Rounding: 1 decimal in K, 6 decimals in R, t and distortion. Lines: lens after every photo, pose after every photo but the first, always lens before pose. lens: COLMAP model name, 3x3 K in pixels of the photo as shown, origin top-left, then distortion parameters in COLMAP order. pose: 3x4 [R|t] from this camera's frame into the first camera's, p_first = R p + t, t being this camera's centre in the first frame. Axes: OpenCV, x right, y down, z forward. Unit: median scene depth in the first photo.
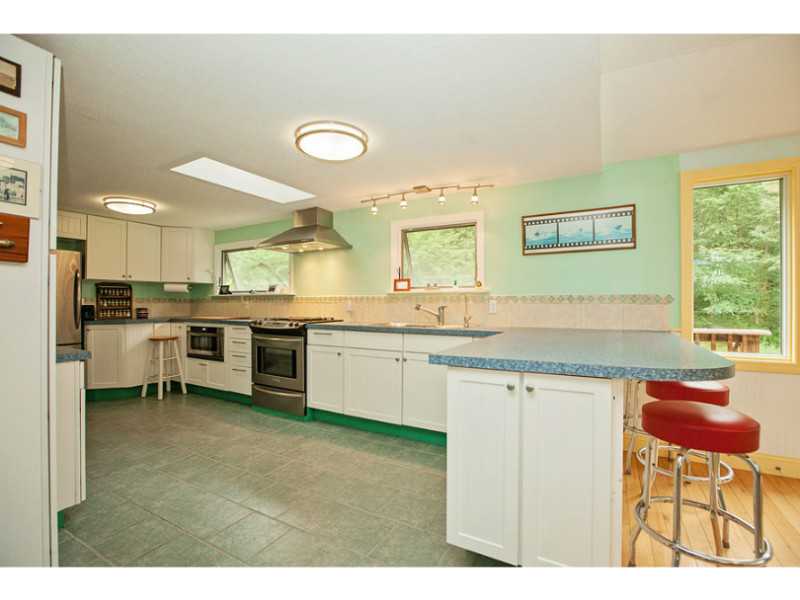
lens RADIAL K [[353.0, 0, 426.6], [0, 353.0, 297.9], [0, 0, 1]] dist [-0.016959, 0.000544]
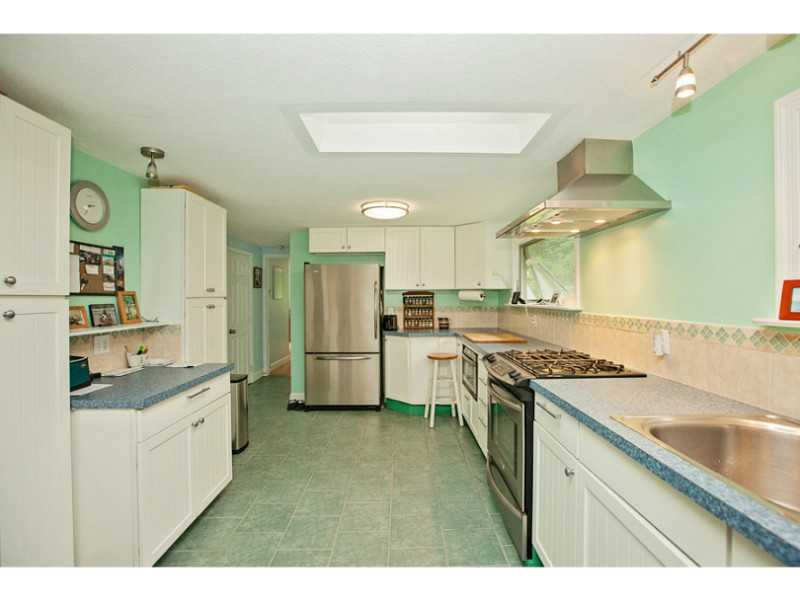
lens RADIAL K [[390.8, 0, 400.0], [0, 390.8, 300.0], [0, 0, 1]] dist [-0.000105, 0.000353]
pose [[0.469410, 0.008386, -0.882941, 0.048116], [0.011004, 0.999822, 0.015346, -0.037890], [0.882912, -0.016919, 0.469234, 0.444841]]
